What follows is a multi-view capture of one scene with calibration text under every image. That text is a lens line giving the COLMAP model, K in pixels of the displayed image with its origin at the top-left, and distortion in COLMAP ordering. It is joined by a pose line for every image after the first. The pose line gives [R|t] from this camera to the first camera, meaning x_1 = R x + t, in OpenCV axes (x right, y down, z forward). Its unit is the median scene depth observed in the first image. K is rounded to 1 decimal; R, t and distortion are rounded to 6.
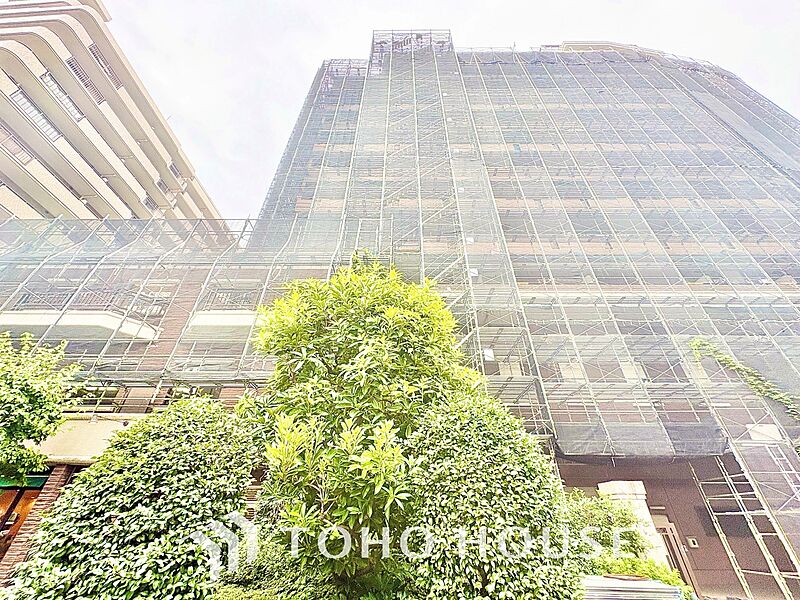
lens RADIAL K [[316.6, 0, 400.3], [0, 316.6, 300.5], [0, 0, 1]] dist [-0.000290, -0.000122]
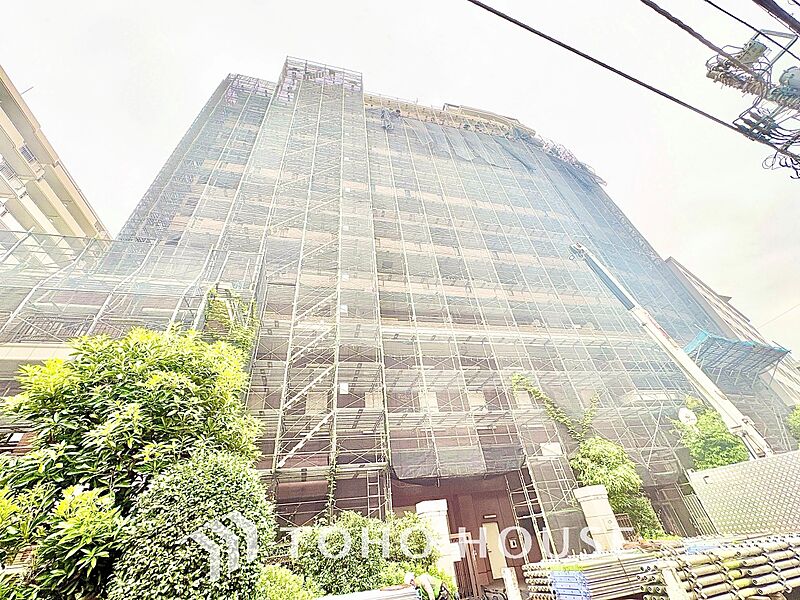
lens RADIAL K [[316.6, 0, 399.5], [0, 316.6, 300.0], [0, 0, 1]] dist [-0.000290, -0.000122]
pose [[0.967305, 0.061239, 0.246112, 0.147458], [-0.048081, 0.997092, -0.059127, -0.062417], [-0.249017, 0.045360, 0.967436, -0.091890]]
